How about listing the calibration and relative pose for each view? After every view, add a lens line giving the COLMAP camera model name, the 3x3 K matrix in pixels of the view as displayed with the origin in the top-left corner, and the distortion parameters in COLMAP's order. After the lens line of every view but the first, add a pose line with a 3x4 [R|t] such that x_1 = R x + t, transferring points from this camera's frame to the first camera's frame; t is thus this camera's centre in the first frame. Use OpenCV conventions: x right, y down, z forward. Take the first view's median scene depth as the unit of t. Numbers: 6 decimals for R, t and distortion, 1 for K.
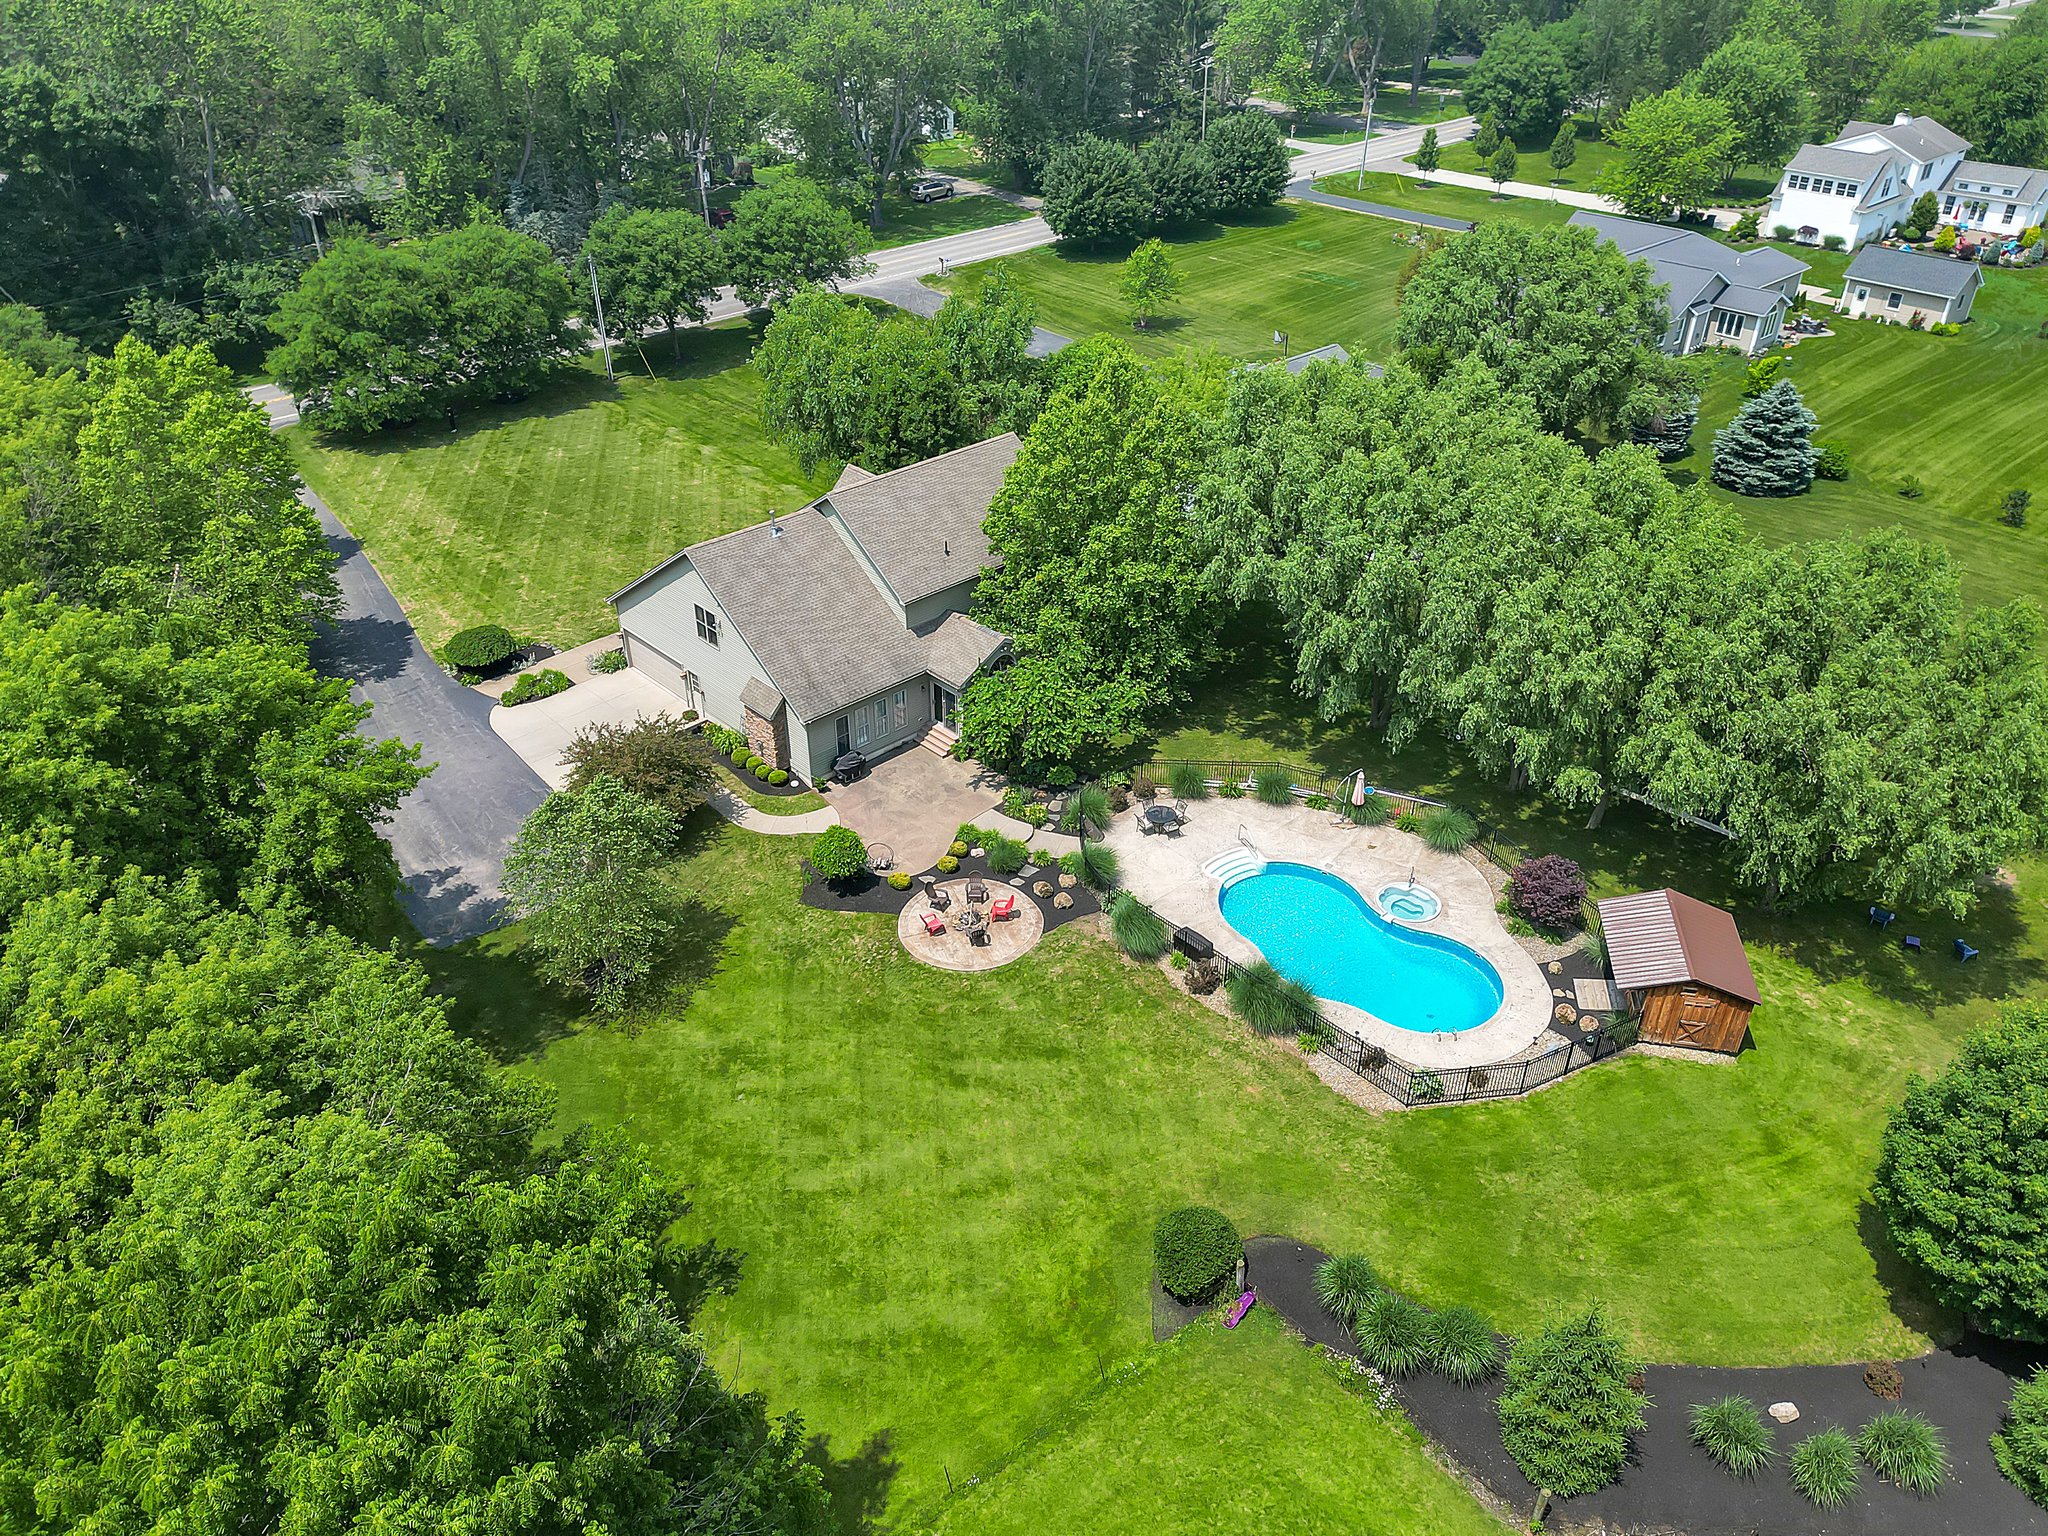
lens RADIAL K [[1473.8, 0, 1012.4], [0, 1473.8, 768.4], [0, 0, 1]] dist [0.079479, -0.082616]
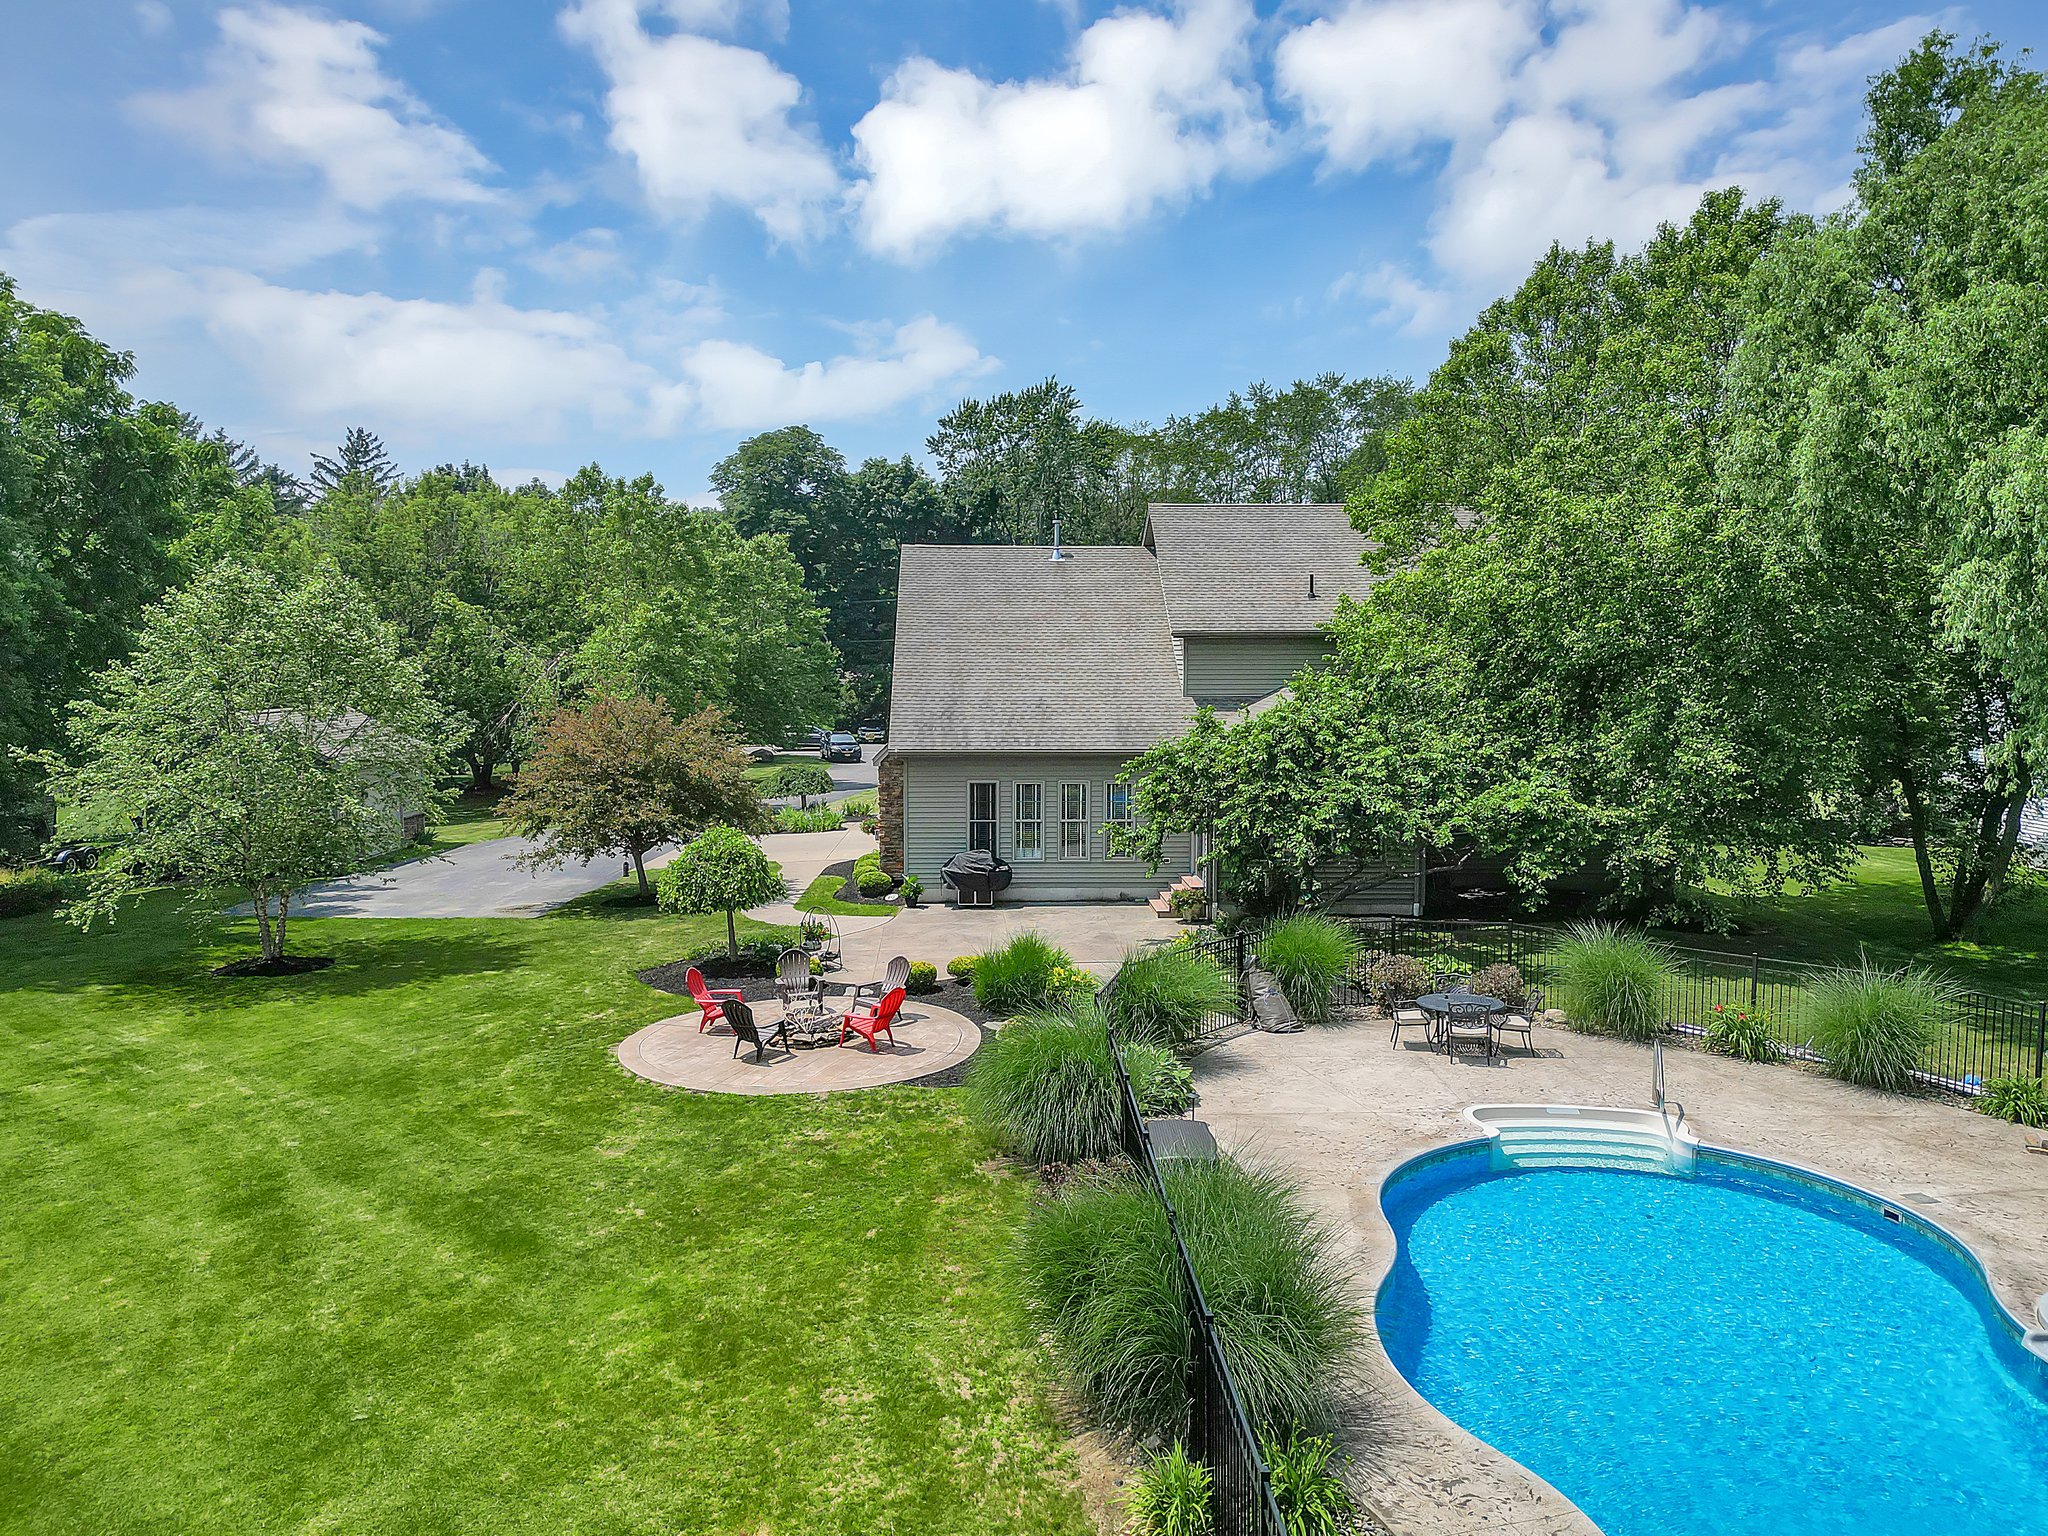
lens RADIAL K [[1492.2, 0, 1021.6], [0, 1492.2, 773.1], [0, 0, 1]] dist [0.082608, -0.082053]
pose [[0.746716, 0.053750, -0.662967, 0.254152], [-0.362385, 0.868684, -0.337735, 0.140361], [0.557756, 0.492441, 0.668139, 0.640483]]
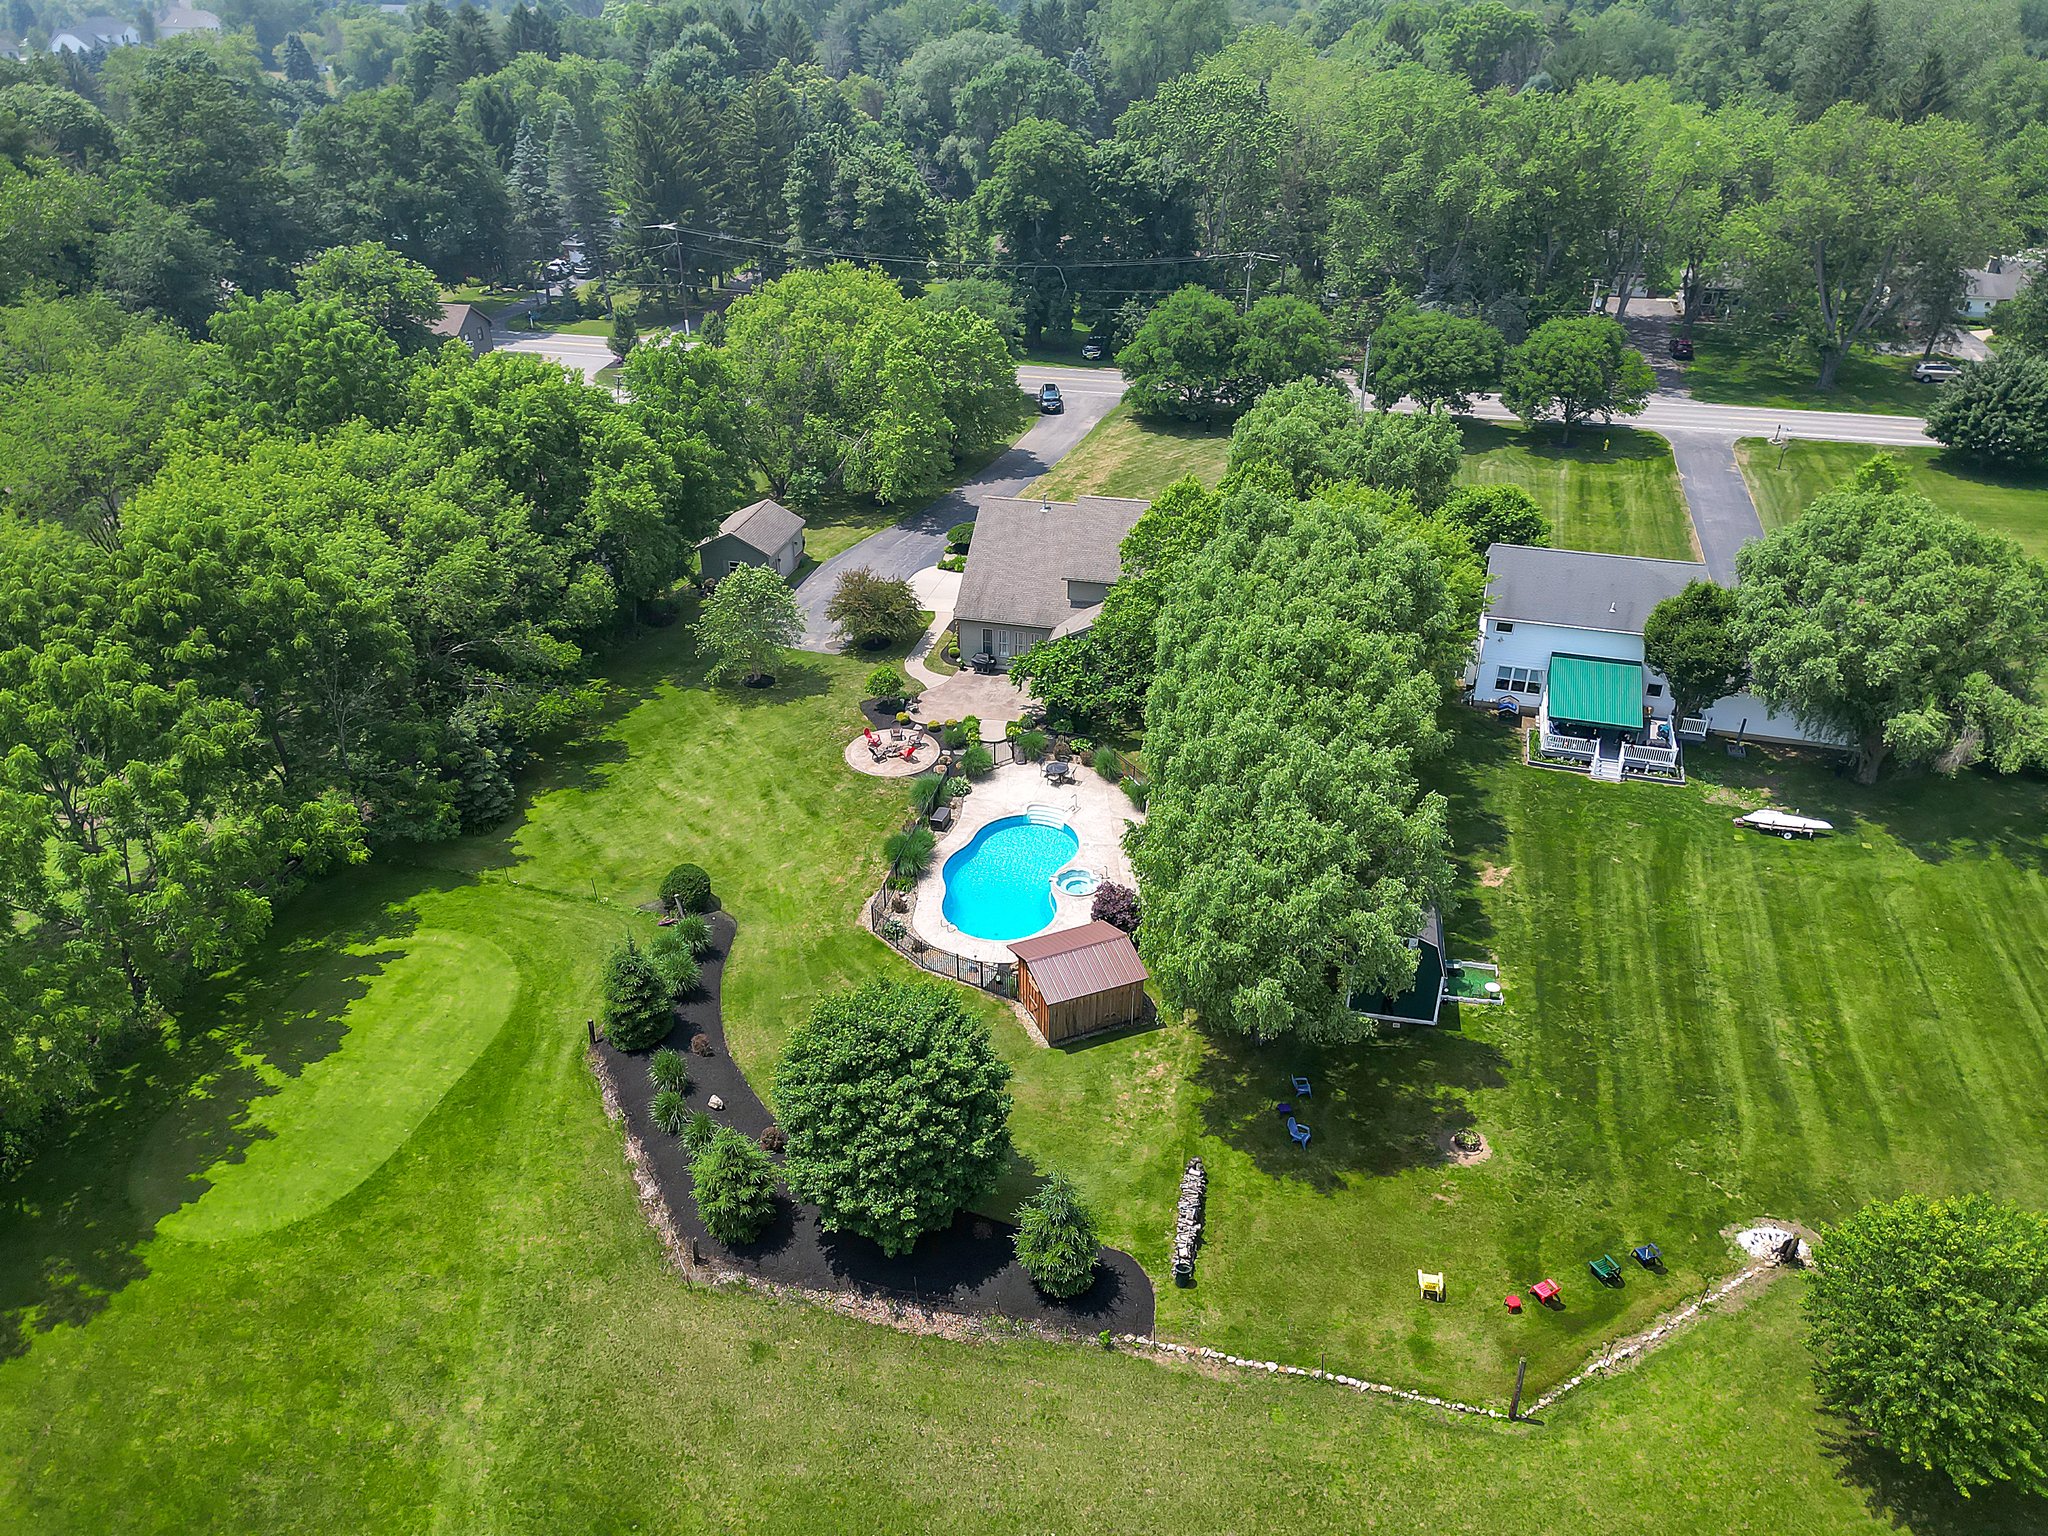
lens RADIAL K [[1492.2, 0, 1021.6], [0, 1492.2, 773.1], [0, 0, 1]] dist [0.082608, -0.082053]
pose [[0.549479, 0.424473, -0.719650, 1.037313], [-0.453859, 0.874813, 0.169456, -0.176453], [0.701488, 0.233507, 0.673342, 0.050191]]
